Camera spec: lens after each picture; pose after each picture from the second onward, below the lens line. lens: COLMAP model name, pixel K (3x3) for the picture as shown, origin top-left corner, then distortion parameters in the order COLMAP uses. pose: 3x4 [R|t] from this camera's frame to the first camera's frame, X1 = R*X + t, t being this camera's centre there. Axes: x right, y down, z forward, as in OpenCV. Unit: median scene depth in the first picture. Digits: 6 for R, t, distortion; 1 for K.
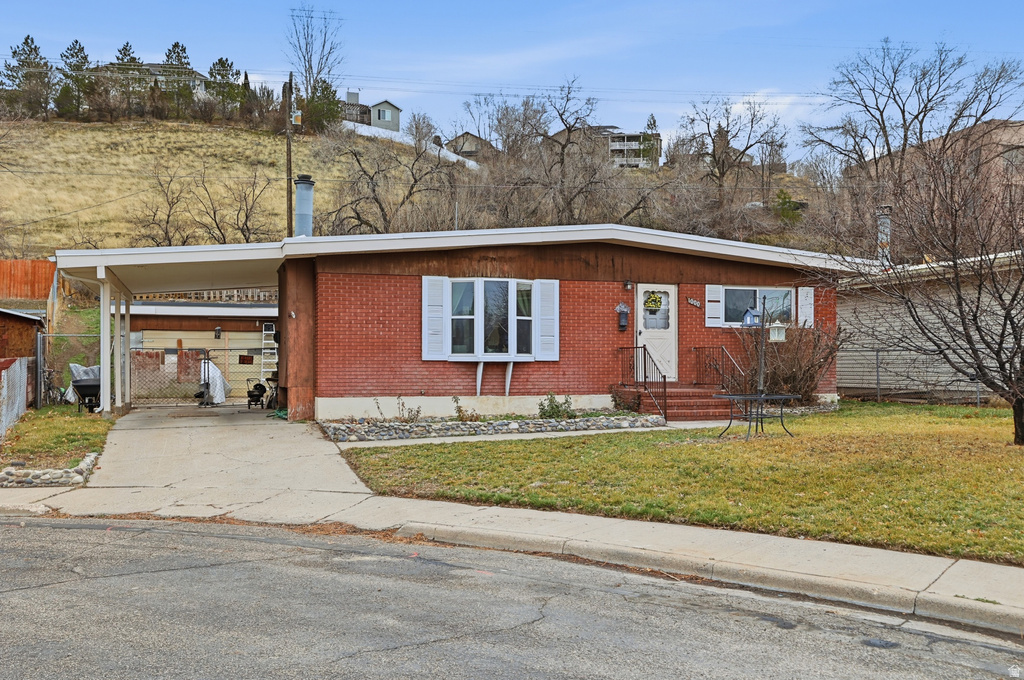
lens RADIAL K [[998.2, 0, 512.0], [0, 998.2, 340.0], [0, 0, 1]] dist [0.007425, 0.124753]
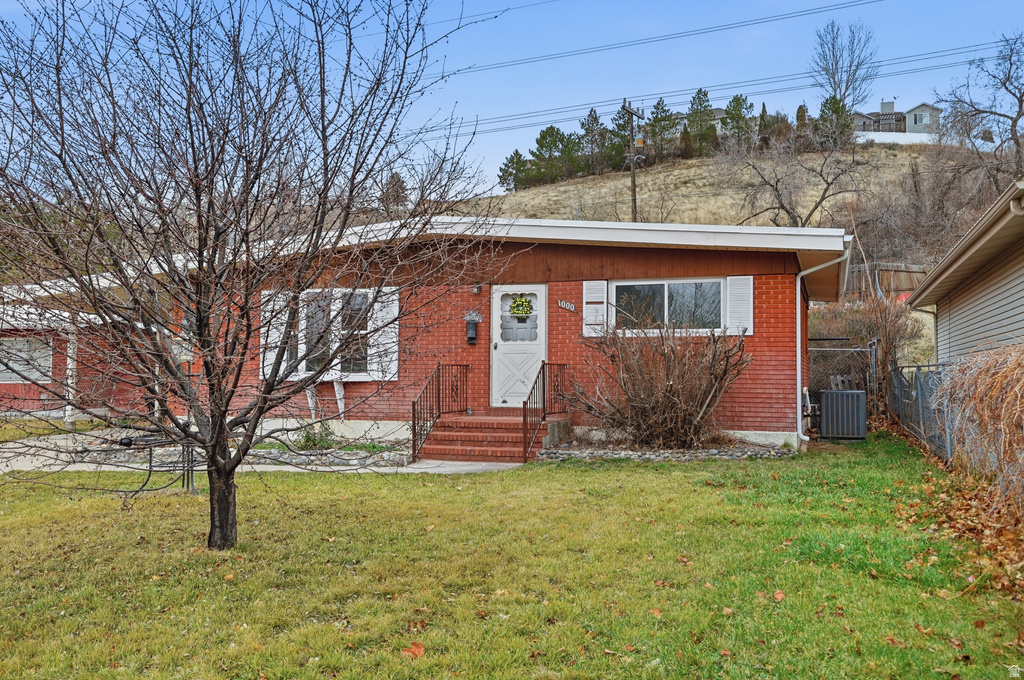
lens RADIAL K [[883.0, 0, 494.3], [0, 883.0, 339.4], [0, 0, 1]] dist [0.031552, 0.004384]
pose [[0.788764, -0.020283, -0.614361, 0.555841], [0.012458, 0.999778, -0.017012, -0.000617], [0.614570, 0.005765, 0.788841, 0.430402]]
